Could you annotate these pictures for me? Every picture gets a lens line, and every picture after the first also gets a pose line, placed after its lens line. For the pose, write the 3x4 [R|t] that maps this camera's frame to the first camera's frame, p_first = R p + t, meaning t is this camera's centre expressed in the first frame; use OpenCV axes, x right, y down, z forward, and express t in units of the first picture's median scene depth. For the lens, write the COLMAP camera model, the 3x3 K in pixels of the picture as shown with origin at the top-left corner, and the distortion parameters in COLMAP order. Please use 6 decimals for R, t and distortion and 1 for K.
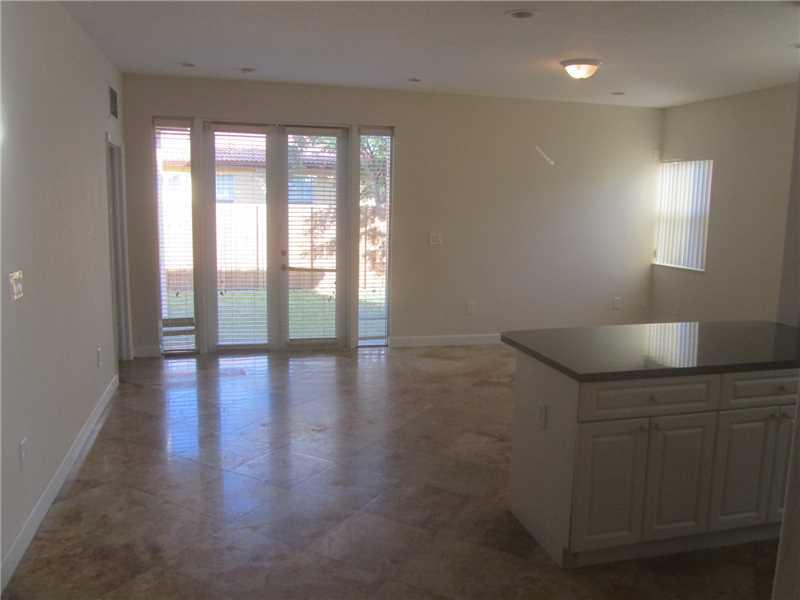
lens RADIAL K [[669.6, 0, 378.5], [0, 669.6, 299.5], [0, 0, 1]] dist [-0.059599, -0.011516]
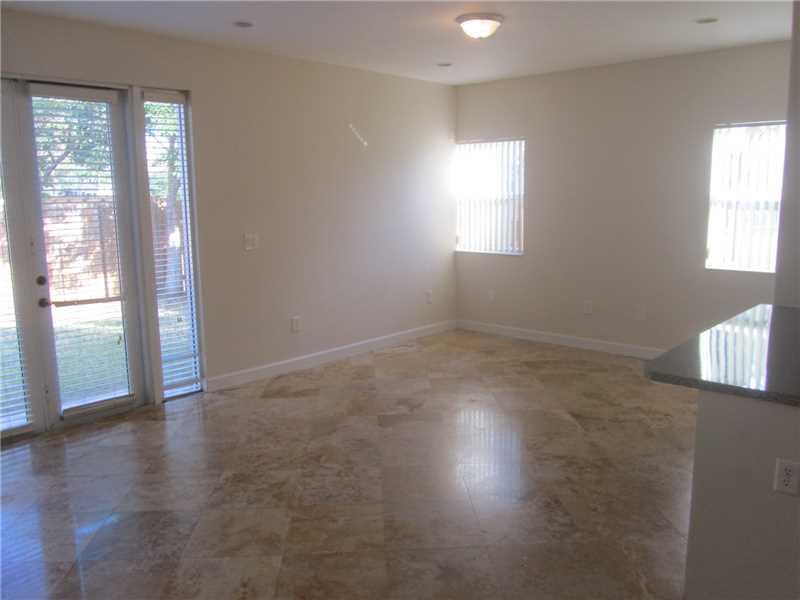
lens RADIAL K [[665.1, 0, 400.0], [0, 665.1, 300.0], [0, 0, 1]] dist [-0.029565, -0.004765]
pose [[0.824127, -0.119187, 0.553722, -0.209174], [0.110073, 0.992673, 0.049845, -0.044888], [-0.555606, 0.019871, 0.831208, 0.279919]]
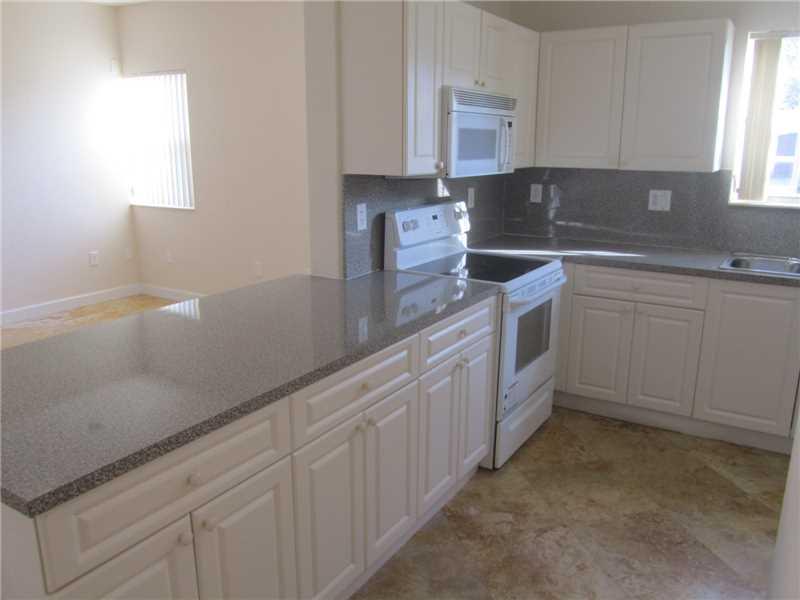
lens RADIAL K [[665.1, 0, 400.0], [0, 665.1, 300.0], [0, 0, 1]] dist [-0.029565, -0.004765]
pose [[0.708660, -0.179099, 0.682440, 0.078654], [0.110777, 0.983493, 0.143074, -0.020208], [-0.696799, -0.025793, 0.716802, 0.201181]]
